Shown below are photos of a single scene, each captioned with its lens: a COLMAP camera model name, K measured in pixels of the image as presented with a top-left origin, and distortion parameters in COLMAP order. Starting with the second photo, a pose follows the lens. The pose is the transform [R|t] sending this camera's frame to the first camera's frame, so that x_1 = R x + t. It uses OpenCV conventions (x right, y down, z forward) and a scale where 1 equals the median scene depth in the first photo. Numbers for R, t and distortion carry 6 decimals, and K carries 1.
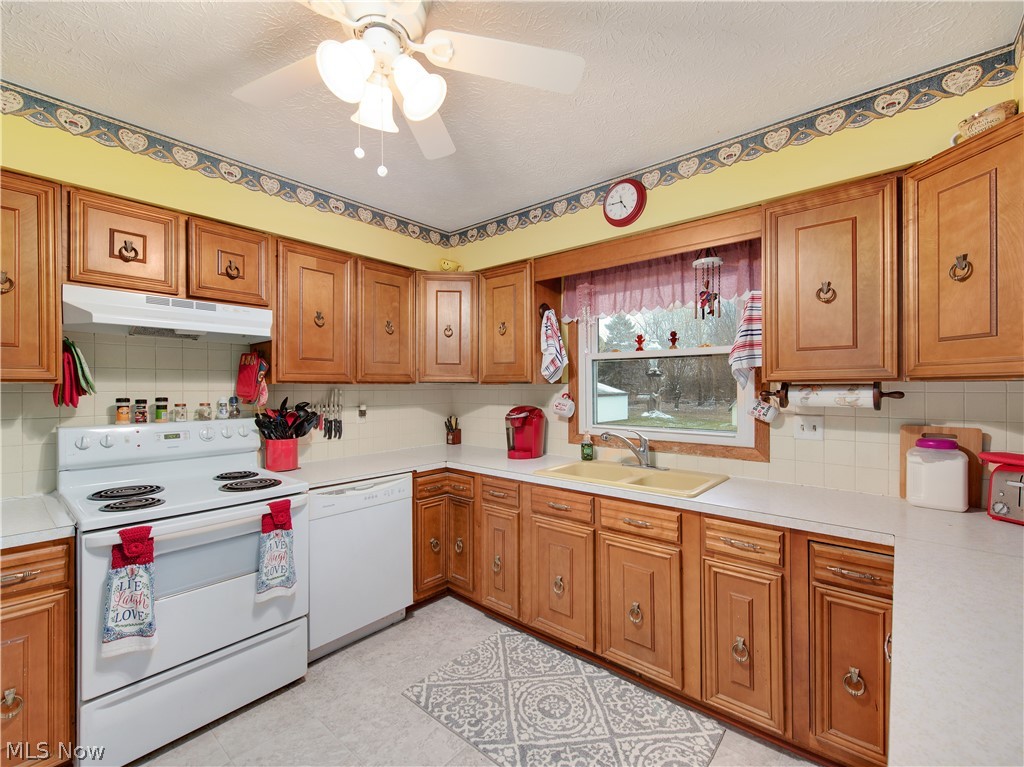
lens RADIAL K [[448.4, 0, 520.1], [0, 448.4, 386.0], [0, 0, 1]] dist [-0.000869, -0.003982]
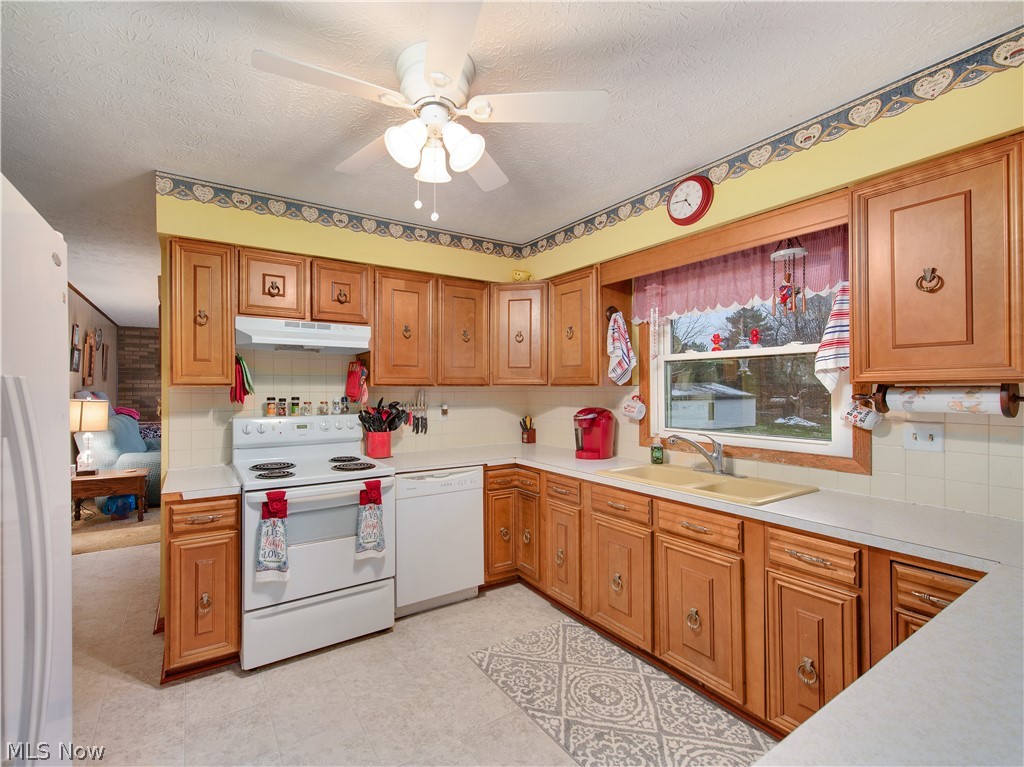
lens RADIAL K [[457.9, 0, 475.4], [0, 457.9, 384.7], [0, 0, 1]] dist [-0.015110, -0.000681]
pose [[0.948721, -0.002236, -0.316106, 0.116508], [0.000316, 0.999981, -0.006125, -0.001693], [0.316114, 0.005711, 0.948704, -0.098852]]
